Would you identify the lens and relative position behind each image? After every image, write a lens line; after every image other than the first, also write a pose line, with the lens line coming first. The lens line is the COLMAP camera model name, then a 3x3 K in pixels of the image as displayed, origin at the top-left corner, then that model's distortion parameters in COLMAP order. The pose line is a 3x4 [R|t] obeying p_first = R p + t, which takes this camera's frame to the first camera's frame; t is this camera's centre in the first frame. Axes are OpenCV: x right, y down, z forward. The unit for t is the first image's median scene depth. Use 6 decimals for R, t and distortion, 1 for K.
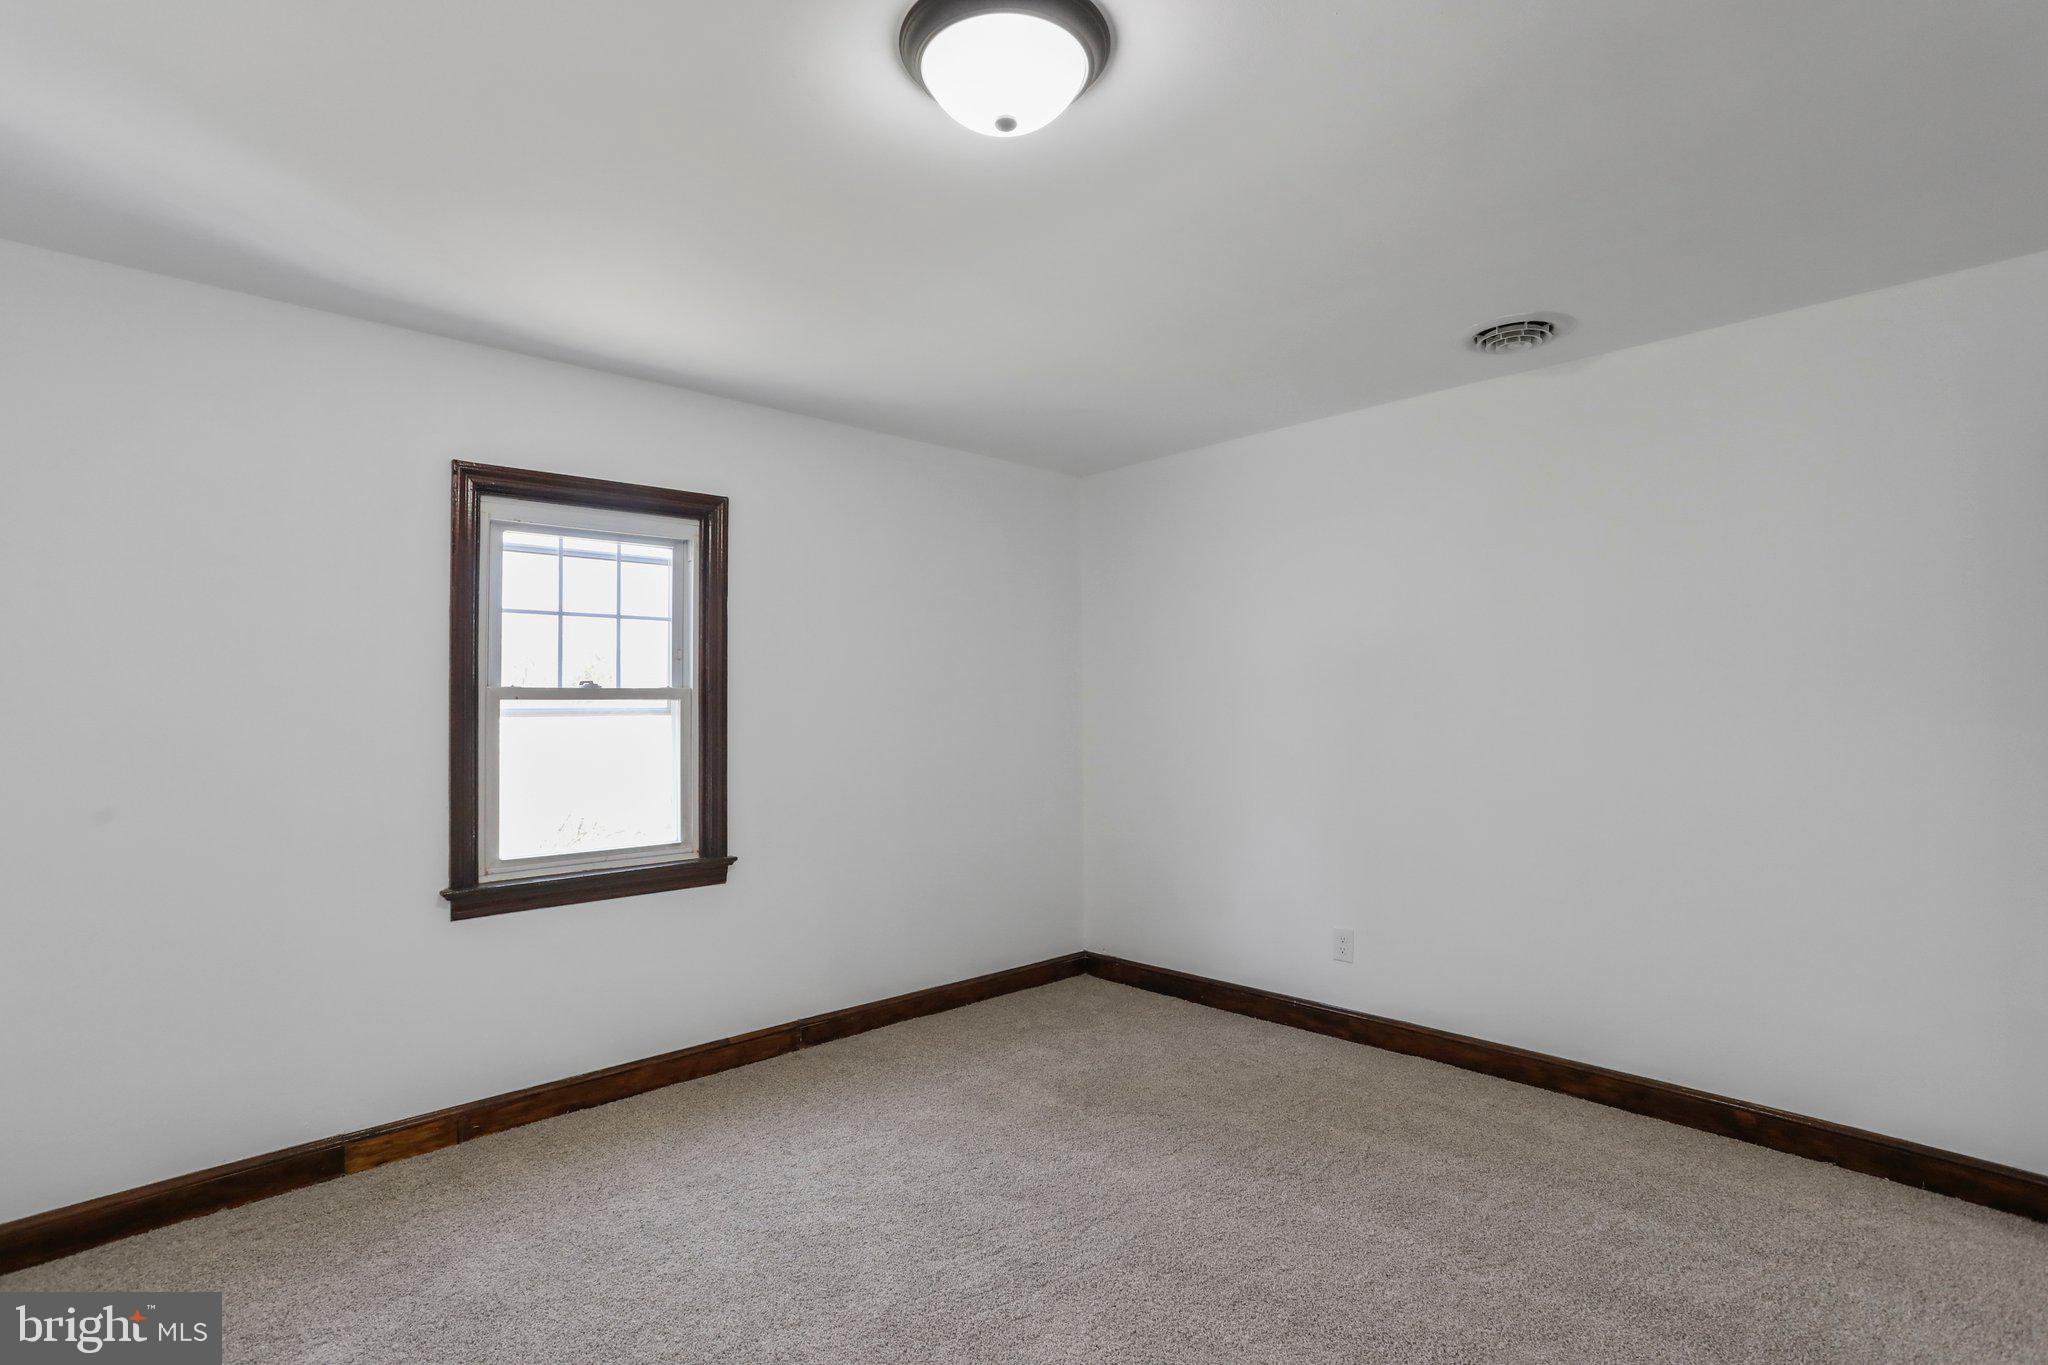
lens RADIAL K [[997.3, 0, 1021.0], [0, 997.3, 685.1], [0, 0, 1]] dist [-0.032900, 0.014860]
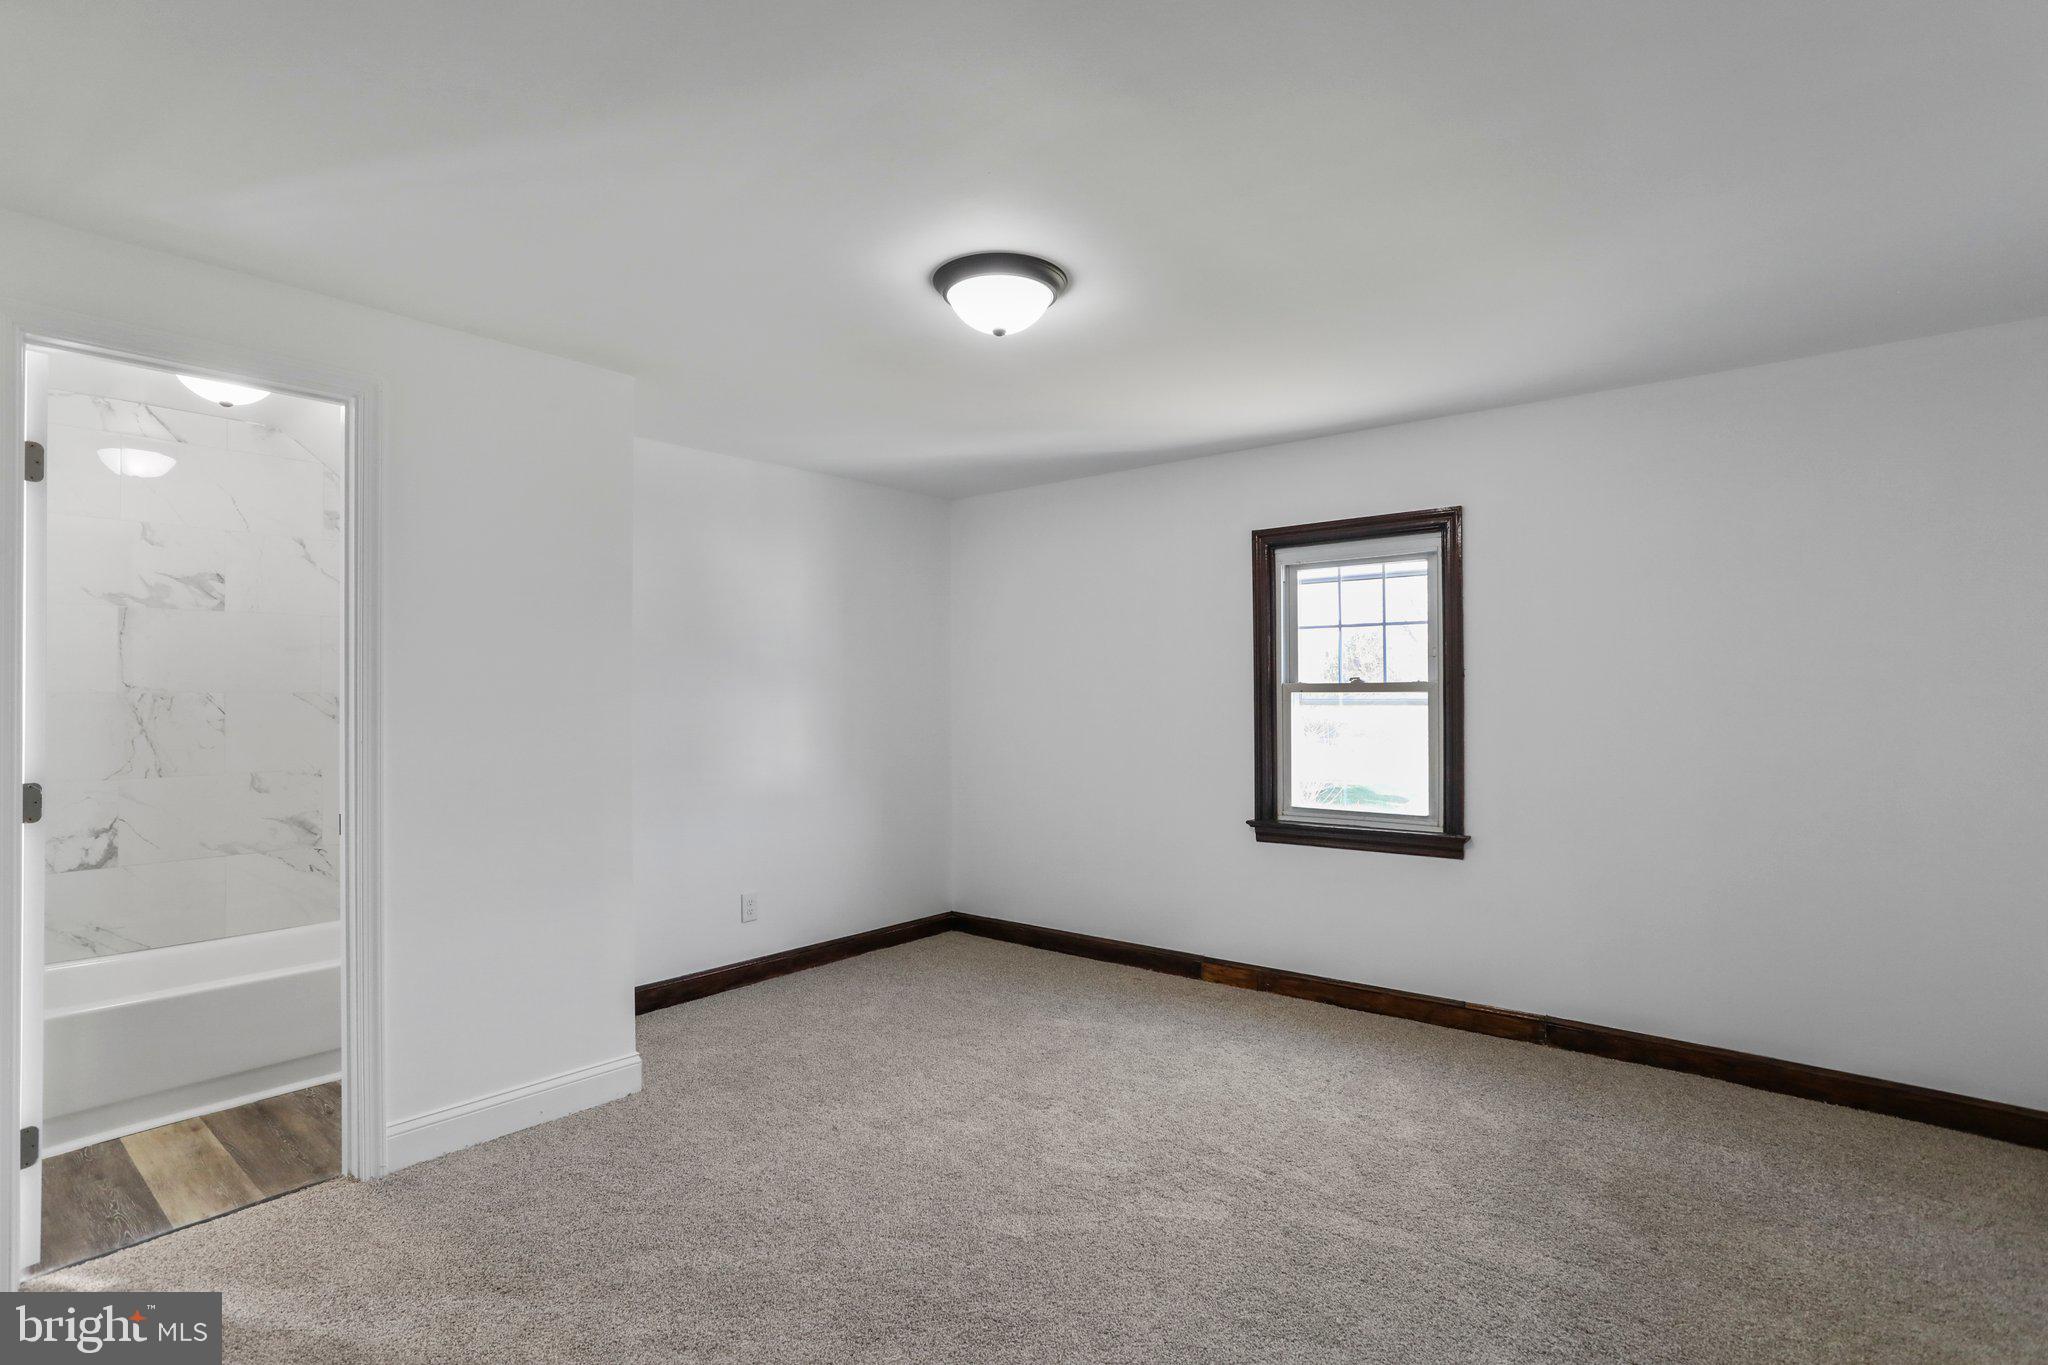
lens RADIAL K [[997.3, 0, 1034.7], [0, 997.3, 681.9], [0, 0, 1]] dist [-0.032900, 0.014860]
pose [[0.139844, -0.009332, -0.990130, 0.752918], [0.013820, 0.999877, -0.007472, 0.005775], [0.990077, -0.012638, 0.139956, 0.401973]]
